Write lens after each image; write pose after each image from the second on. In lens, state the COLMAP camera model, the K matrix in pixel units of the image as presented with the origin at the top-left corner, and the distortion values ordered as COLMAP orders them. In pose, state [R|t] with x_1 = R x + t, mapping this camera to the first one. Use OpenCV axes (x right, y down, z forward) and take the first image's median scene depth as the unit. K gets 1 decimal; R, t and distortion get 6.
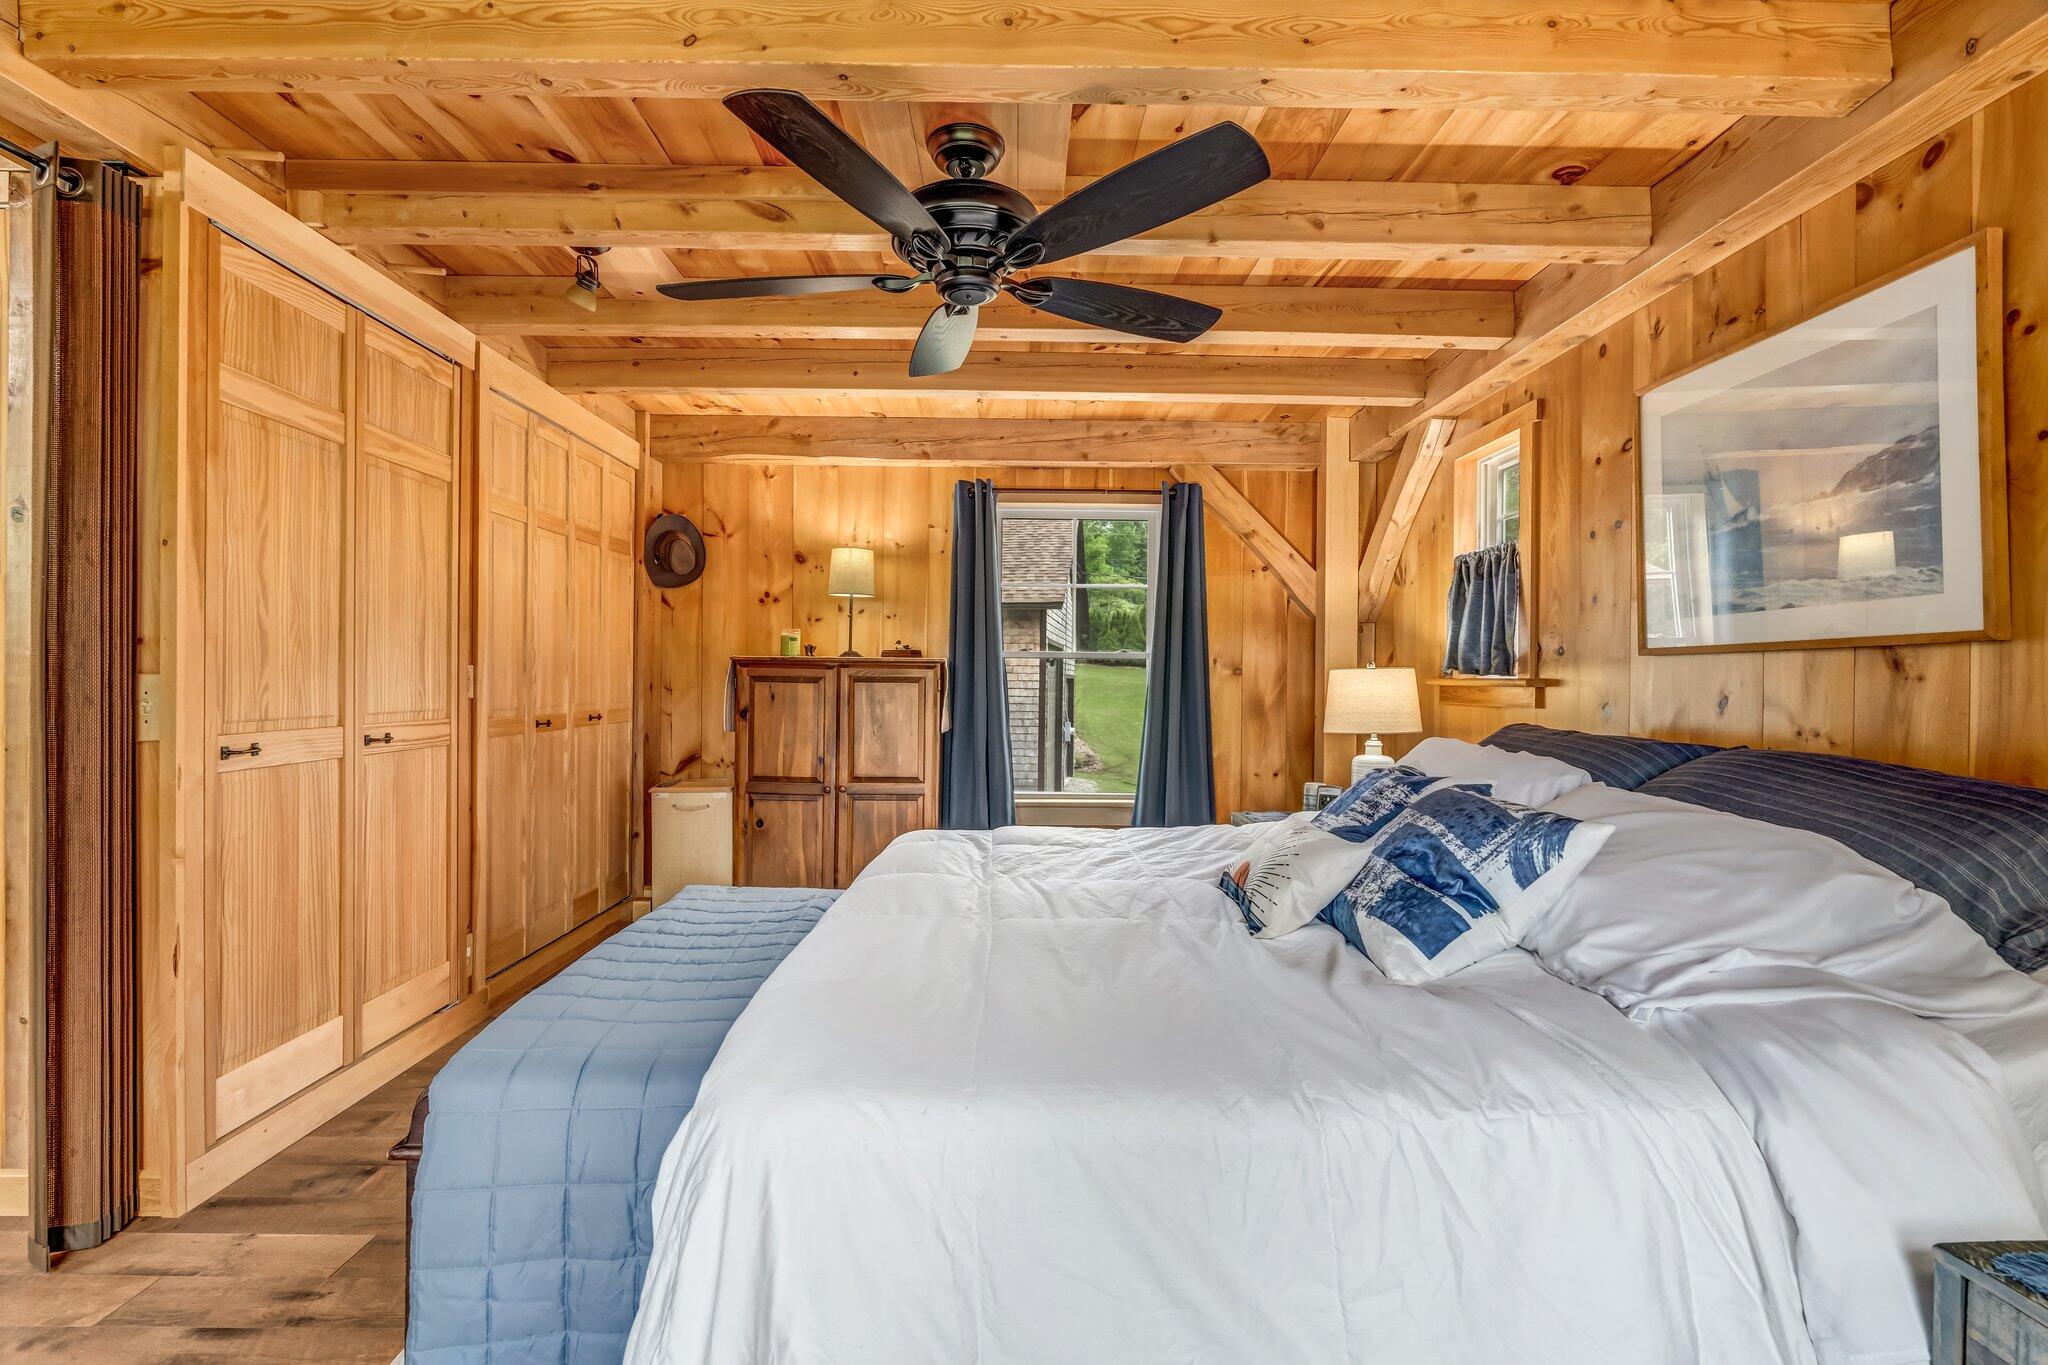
lens RADIAL K [[905.6, 0, 1026.6], [0, 905.6, 678.6], [0, 0, 1]] dist [-0.001979, 0.000117]
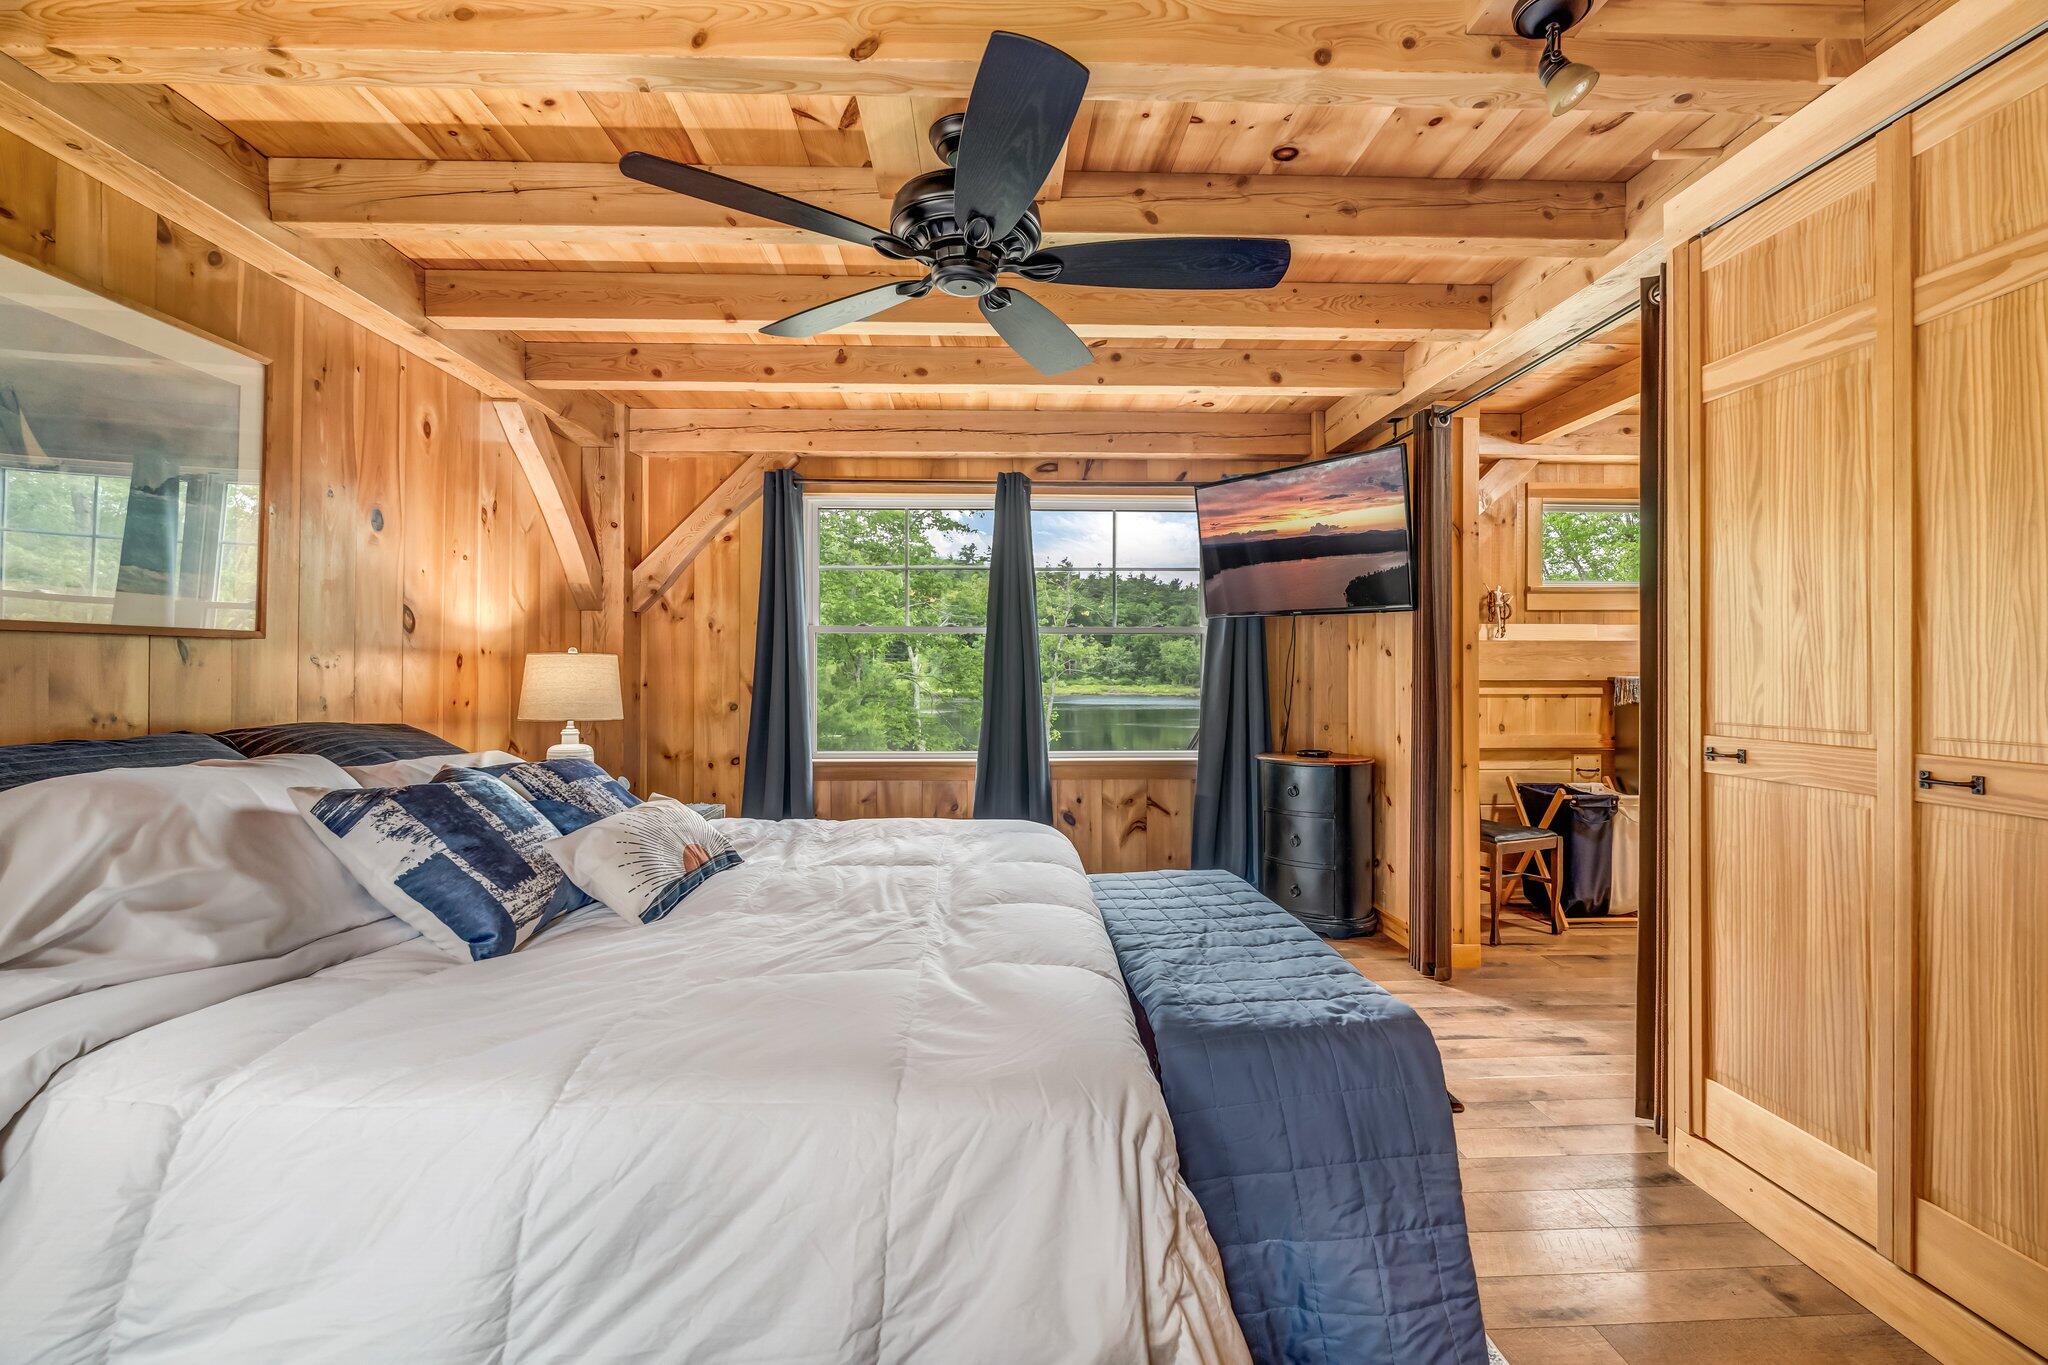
lens RADIAL K [[905.6, 0, 1026.6], [0, 905.6, 678.6], [0, 0, 1]] dist [-0.001979, 0.000117]
pose [[-0.999745, -0.009409, -0.020523, -0.112313], [-0.009520, 0.999940, 0.005335, 0.001254], [0.020471, 0.005529, -0.999775, 1.927650]]
